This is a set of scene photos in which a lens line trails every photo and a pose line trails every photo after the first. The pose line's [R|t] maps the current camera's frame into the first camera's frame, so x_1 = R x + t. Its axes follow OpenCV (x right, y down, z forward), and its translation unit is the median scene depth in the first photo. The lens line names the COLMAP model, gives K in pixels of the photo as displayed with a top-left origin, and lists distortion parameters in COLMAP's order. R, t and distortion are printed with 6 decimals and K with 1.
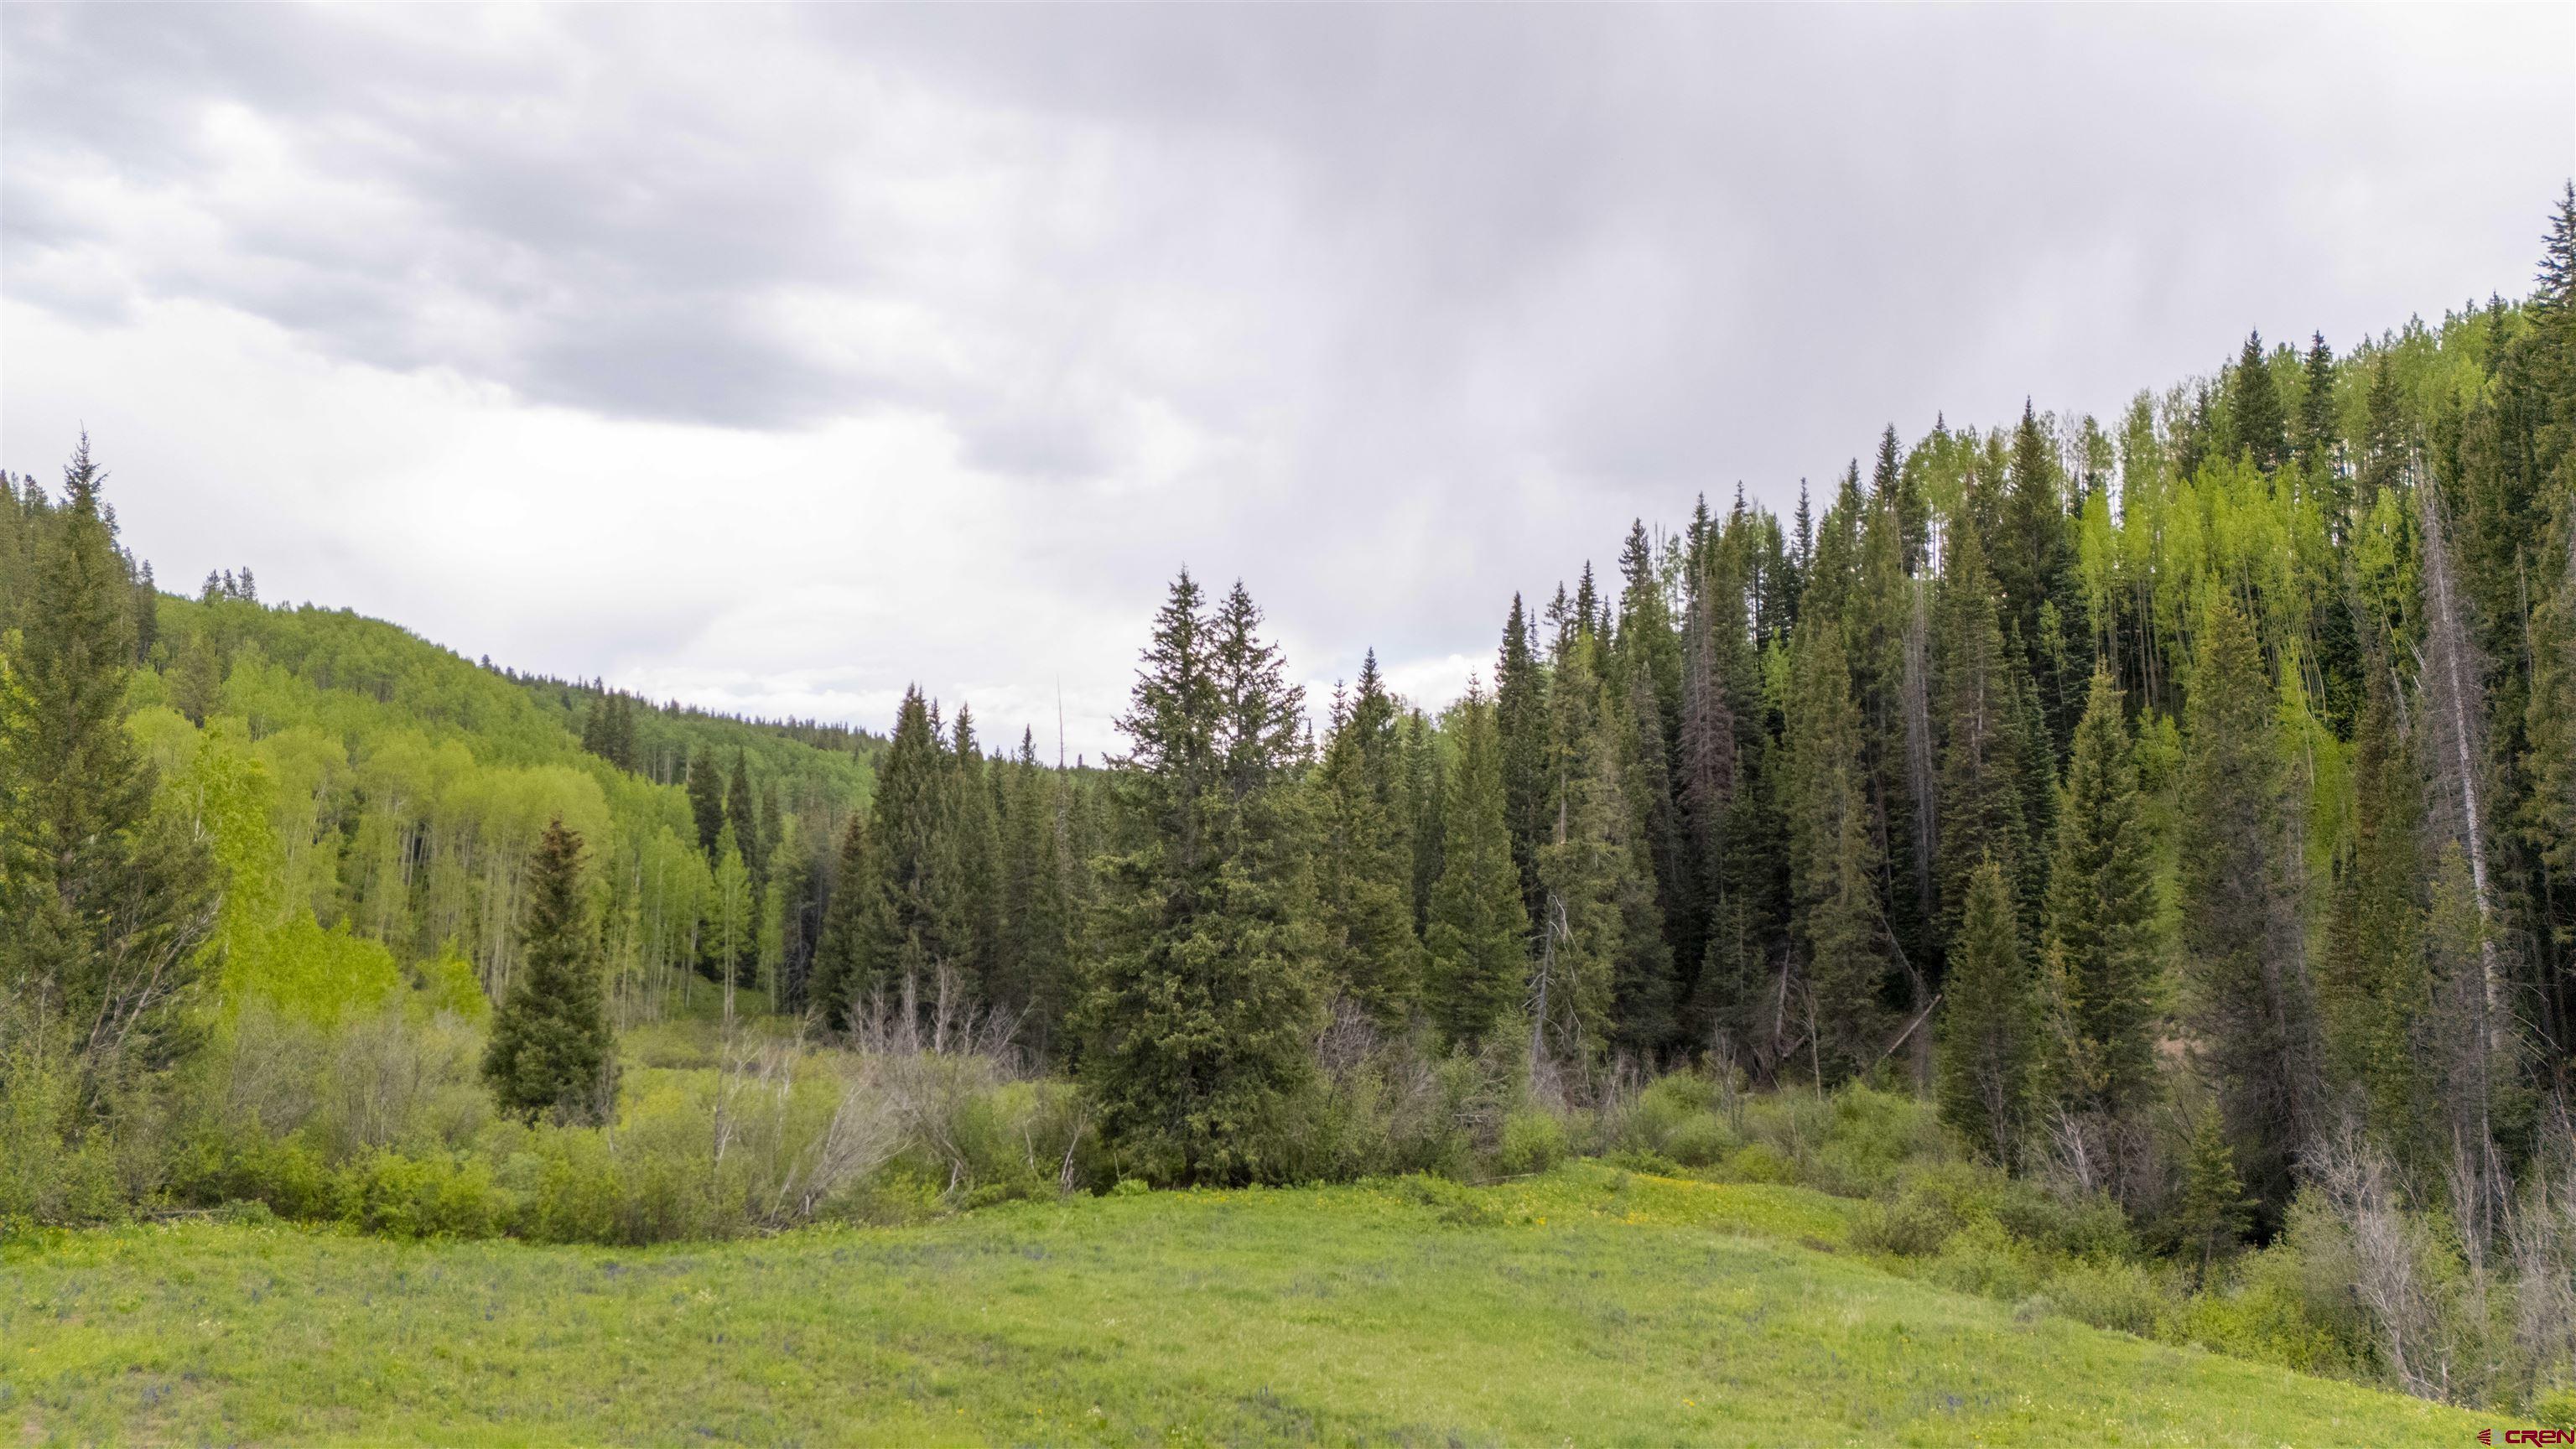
lens RADIAL K [[1879.3, 0, 1282.4], [0, 1879.3, 722.8], [0, 0, 1]] dist [0.082395, -0.088422]
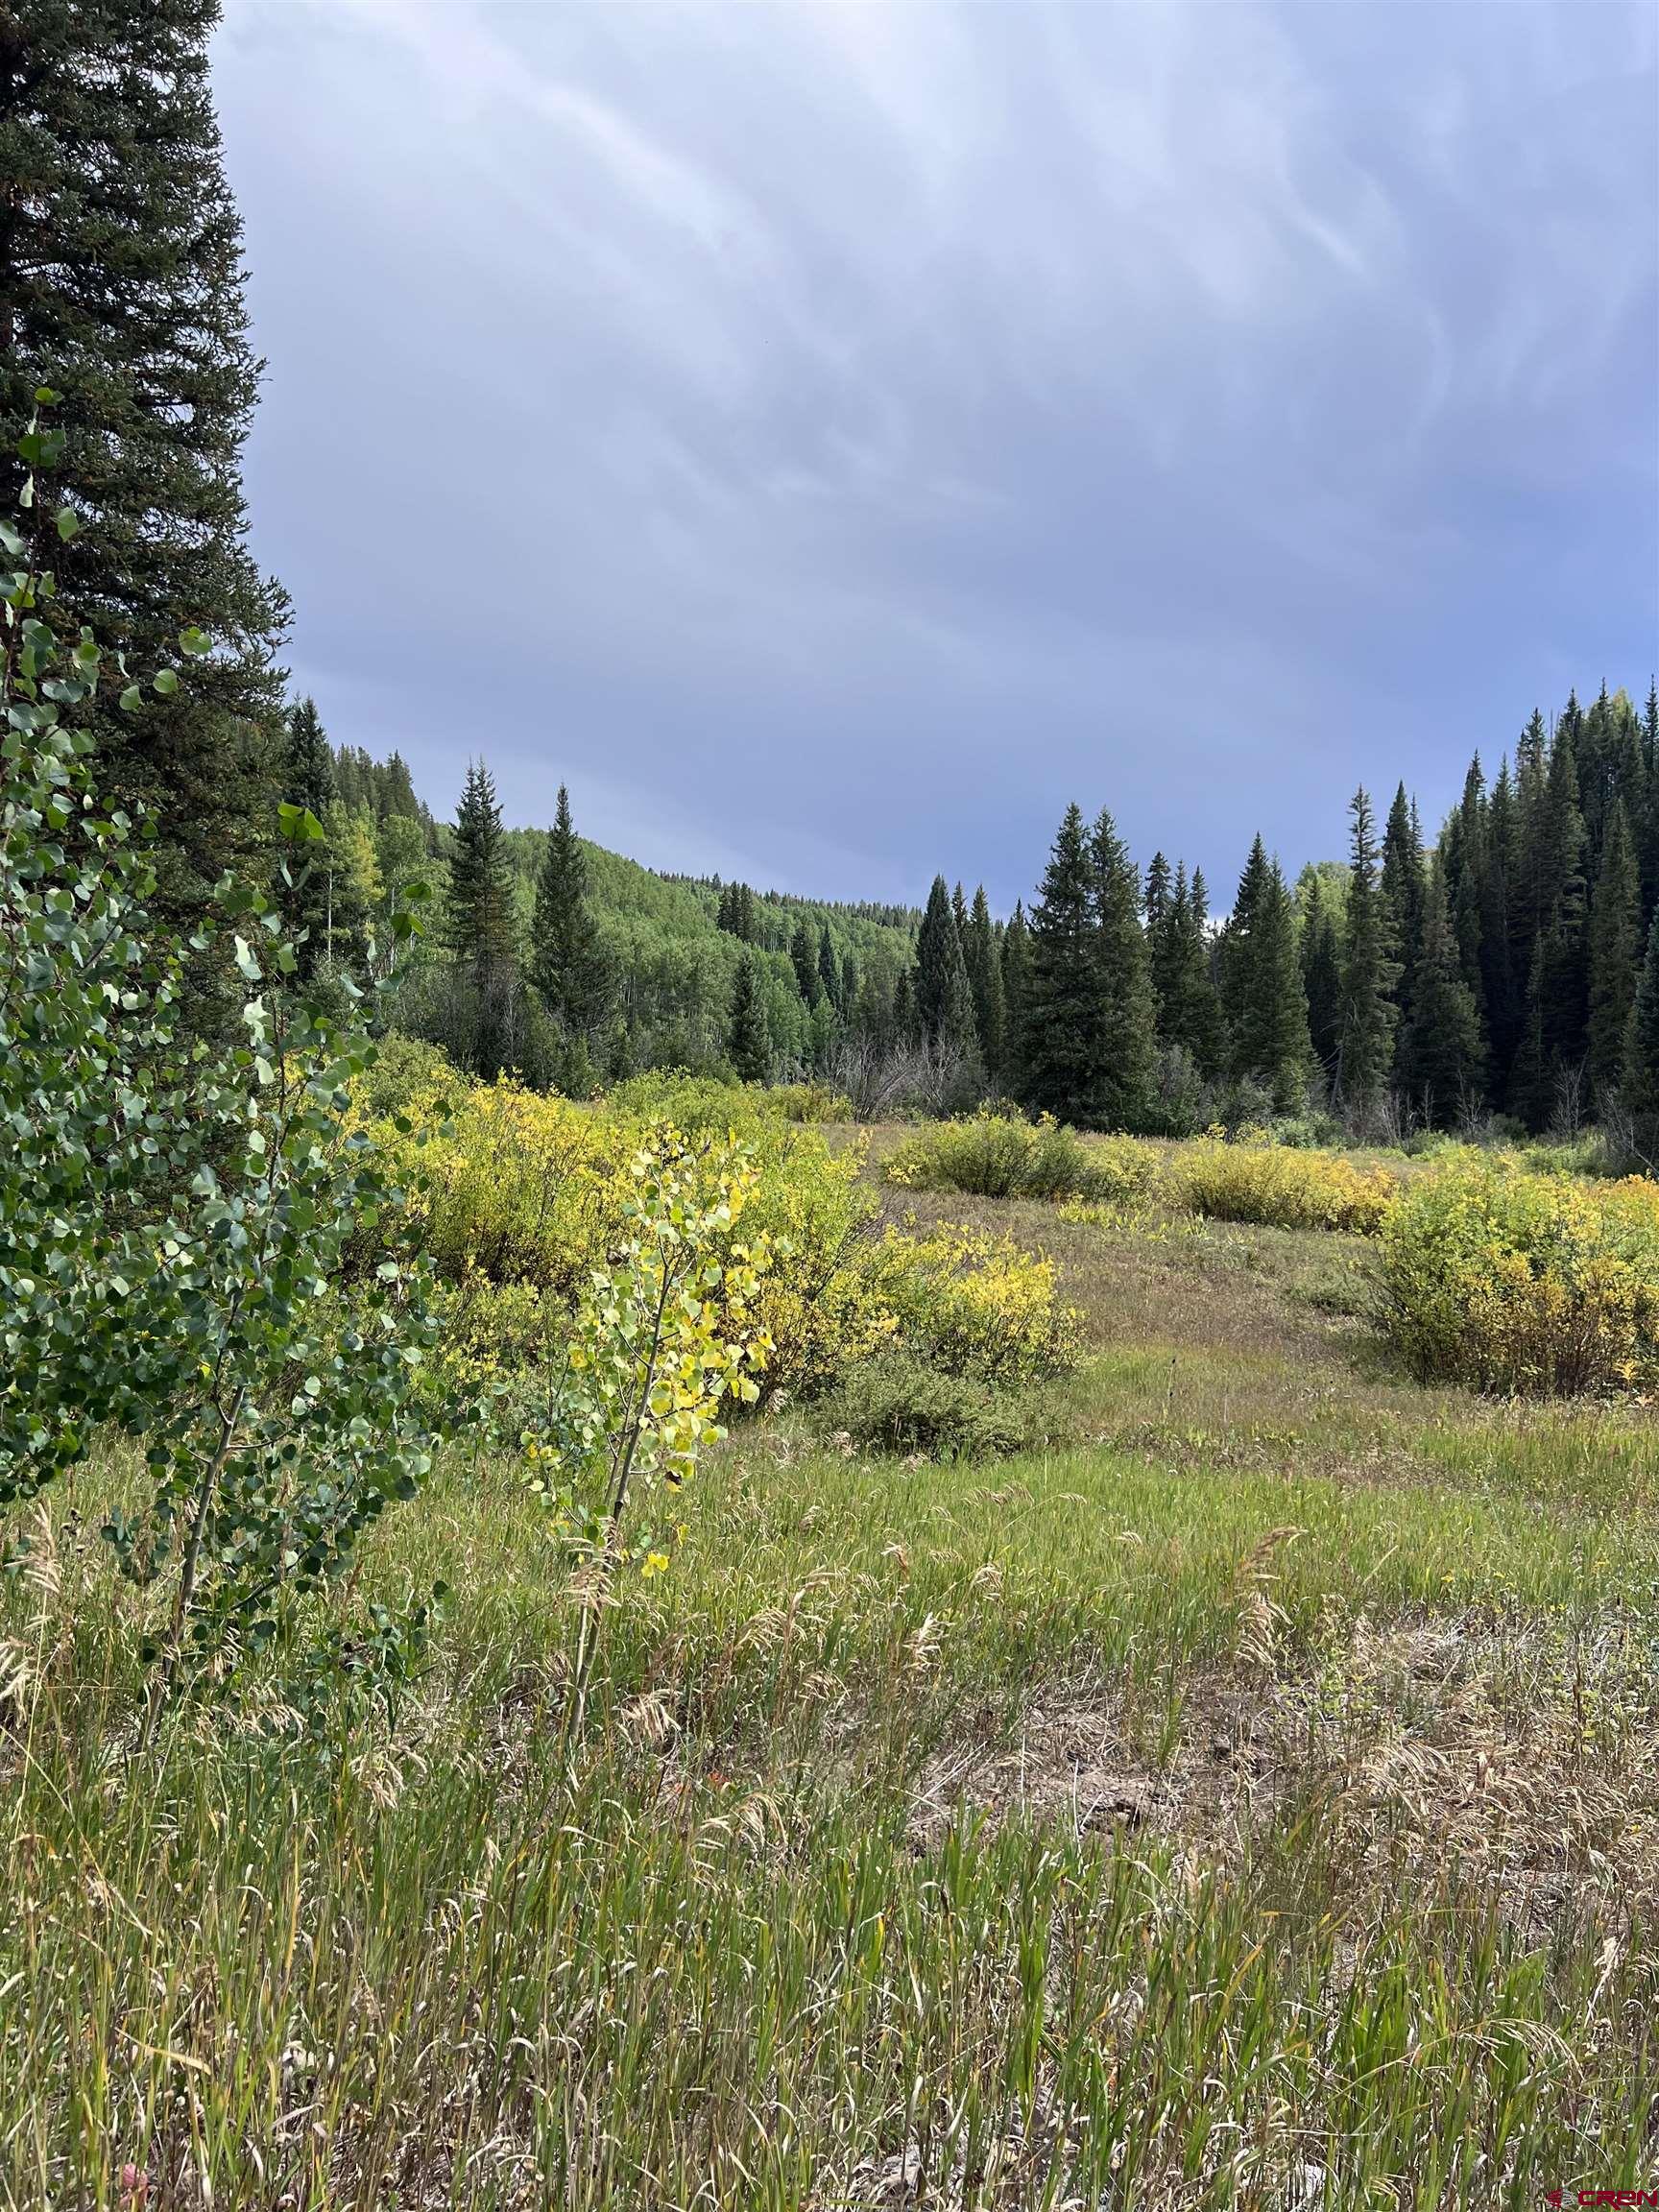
lens RADIAL K [[1678.4, 0, 829.0], [0, 1678.4, 1103.6], [0, 0, 1]] dist [0.001084, -0.001263]
pose [[0.961878, -0.001326, -0.273476, 0.053298], [0.033839, 0.992881, 0.114206, 0.004719], [0.271378, -0.119106, 0.955075, -0.195263]]
